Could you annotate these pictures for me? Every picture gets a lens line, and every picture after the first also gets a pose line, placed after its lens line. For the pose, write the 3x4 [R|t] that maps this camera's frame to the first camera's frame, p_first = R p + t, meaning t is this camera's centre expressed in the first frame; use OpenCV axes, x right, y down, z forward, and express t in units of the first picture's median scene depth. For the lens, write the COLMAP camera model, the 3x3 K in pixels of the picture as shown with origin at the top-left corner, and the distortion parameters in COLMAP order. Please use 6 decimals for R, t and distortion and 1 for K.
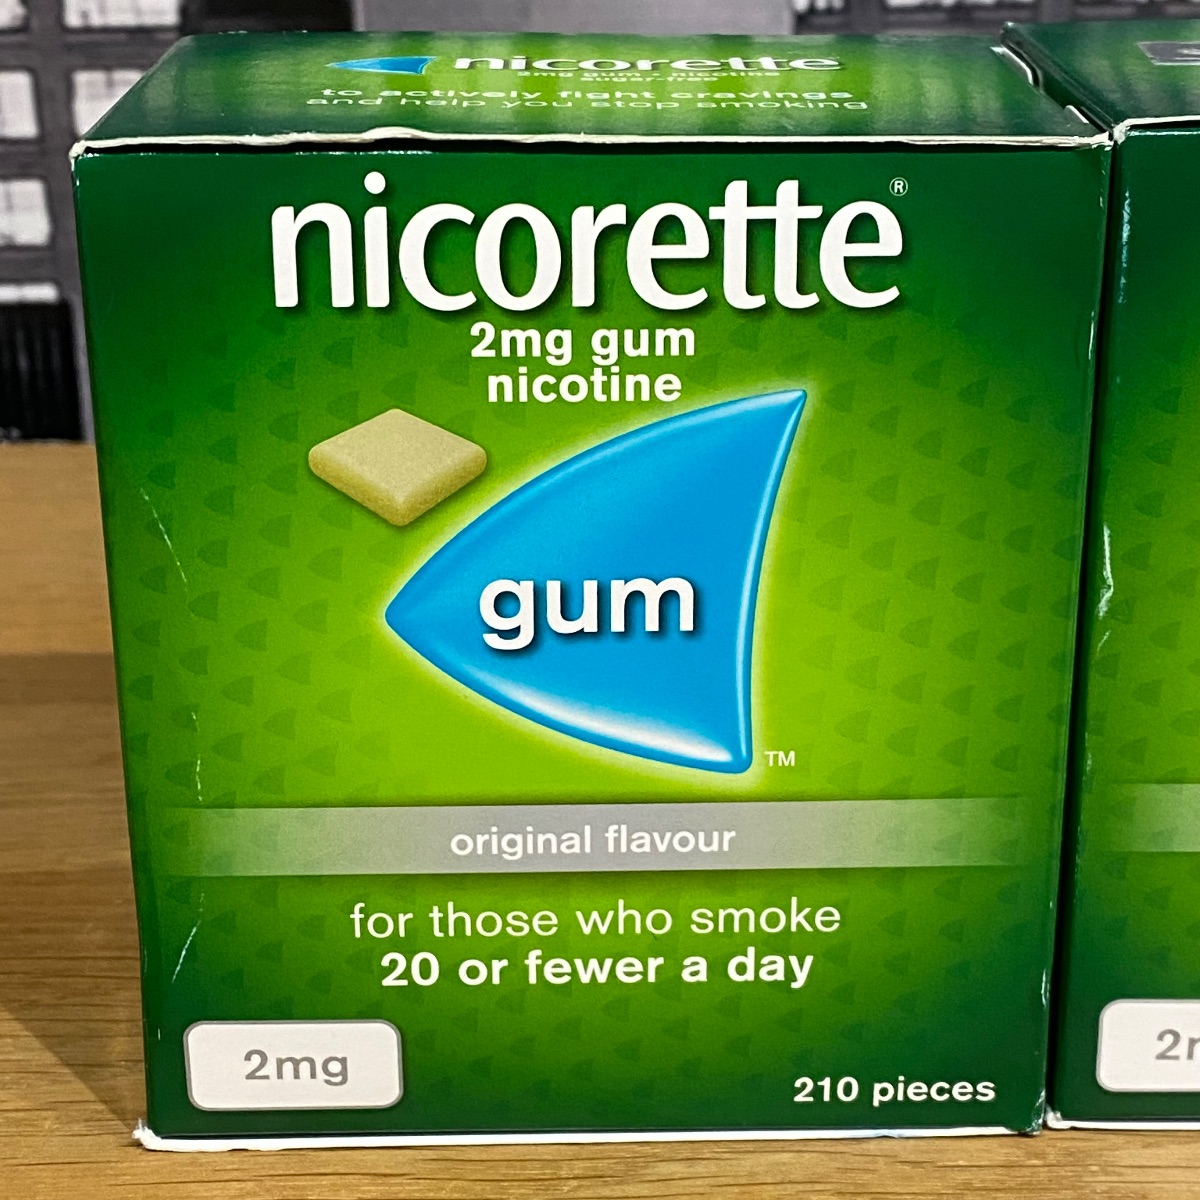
lens RADIAL K [[2481.5, 0, 611.3], [0, 2481.5, 625.6], [0, 0, 1]] dist [0.140904, 0.000000]
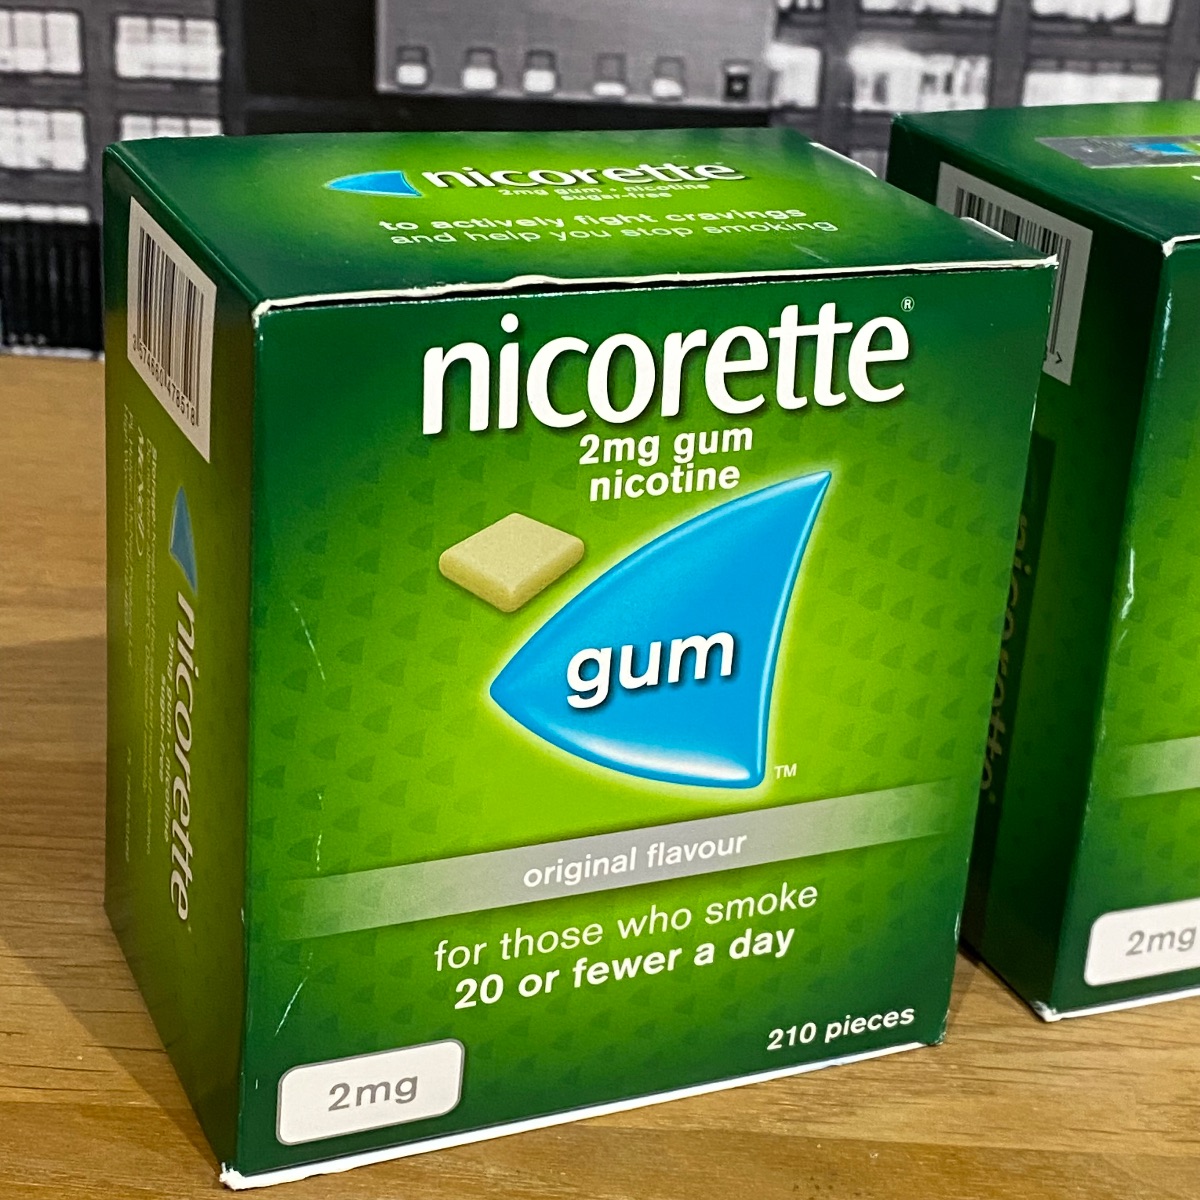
lens RADIAL K [[2473.4, 0, 605.9], [0, 2473.4, 578.8], [0, 0, 1]] dist [0.154677, 0.000000]
pose [[0.919869, -0.088177, 0.382186, -0.468032], [0.072204, 0.995818, 0.055966, -0.113716], [-0.385522, -0.023886, 0.922389, -0.062122]]
